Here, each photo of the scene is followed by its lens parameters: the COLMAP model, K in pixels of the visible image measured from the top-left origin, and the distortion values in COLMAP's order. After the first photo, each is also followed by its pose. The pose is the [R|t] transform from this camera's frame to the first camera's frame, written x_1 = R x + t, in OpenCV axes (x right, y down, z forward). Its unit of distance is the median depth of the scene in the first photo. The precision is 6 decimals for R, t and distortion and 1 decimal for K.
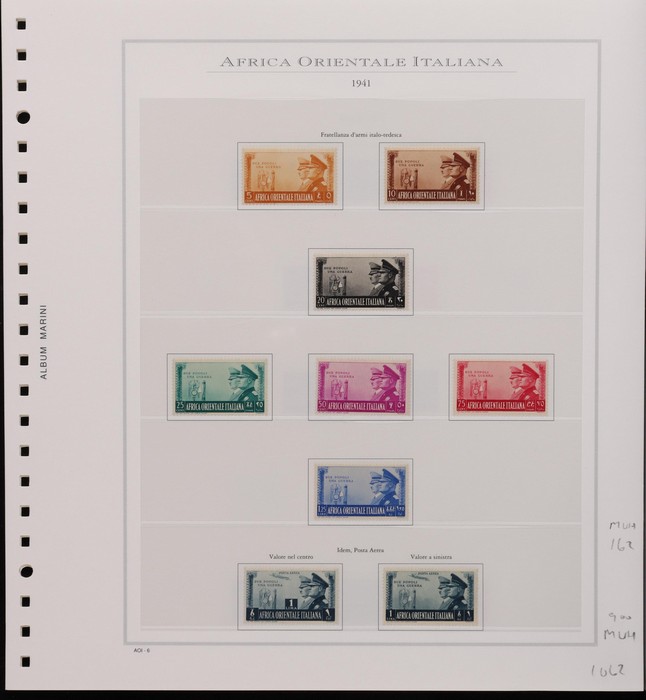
lens RADIAL K [[912.9, 0, 321.9], [0, 912.9, 389.3], [0, 0, 1]] dist [0.008413, 0.018838]
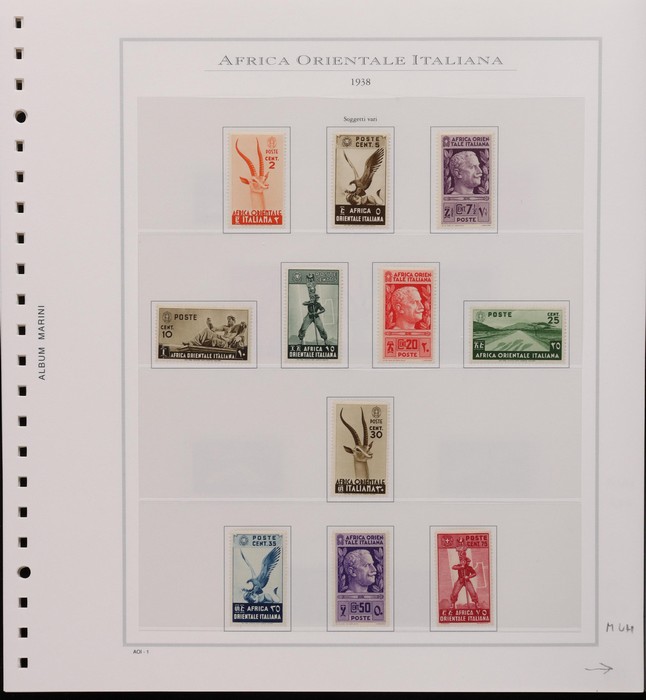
lens RADIAL K [[919.8, 0, 322.0], [0, 919.8, 239.3], [0, 0, 1]] dist [0.012017, 0.008477]
pose [[0.999998, -0.001601, 0.000821, 0.000044], [0.001594, 0.999969, 0.007770, -0.171297], [-0.000834, -0.007769, 0.999969, -0.002386]]
